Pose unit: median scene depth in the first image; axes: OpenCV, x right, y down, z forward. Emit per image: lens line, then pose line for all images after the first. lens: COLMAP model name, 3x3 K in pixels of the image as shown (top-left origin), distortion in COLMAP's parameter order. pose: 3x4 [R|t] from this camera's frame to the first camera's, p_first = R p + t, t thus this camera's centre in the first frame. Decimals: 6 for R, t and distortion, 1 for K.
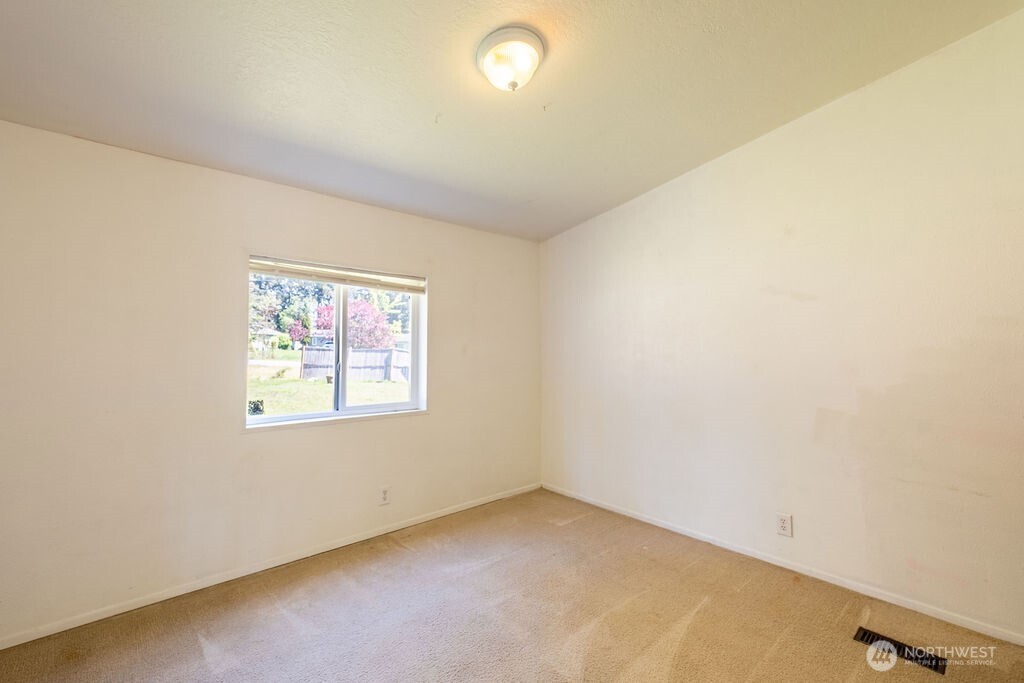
lens RADIAL K [[442.8, 0, 513.5], [0, 442.8, 337.2], [0, 0, 1]] dist [0.017204, -0.003802]
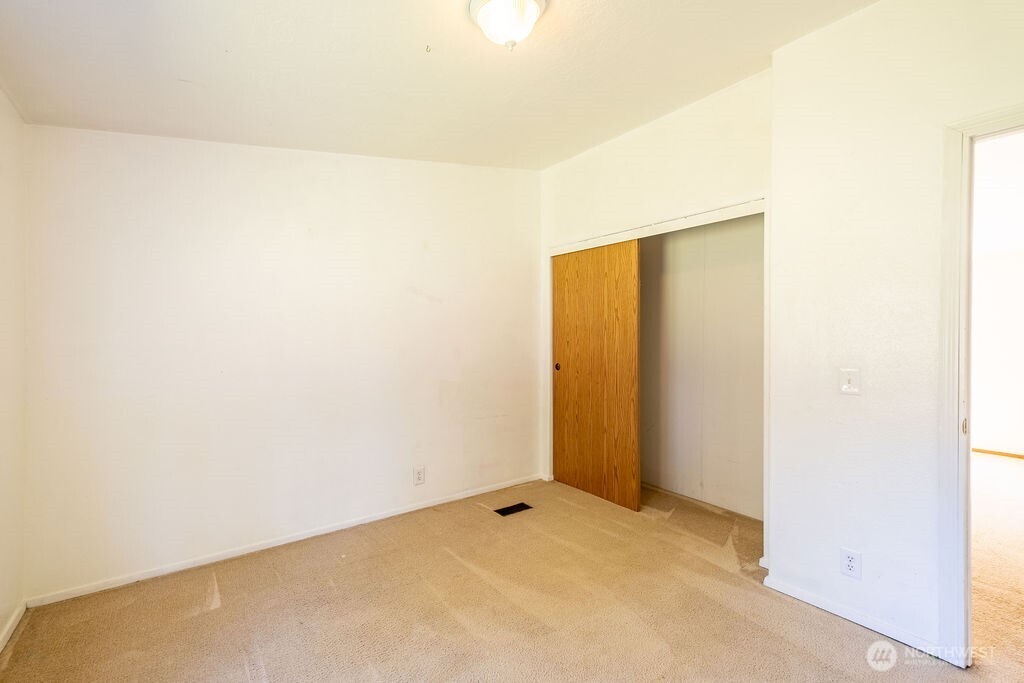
lens RADIAL K [[442.8, 0, 512.4], [0, 442.8, 342.4], [0, 0, 1]] dist [0.017204, -0.003802]
pose [[0.089087, -0.015718, 0.995900, -0.629280], [-0.029421, 0.999398, 0.018405, 0.006707], [-0.995589, -0.030940, 0.088571, 0.635630]]
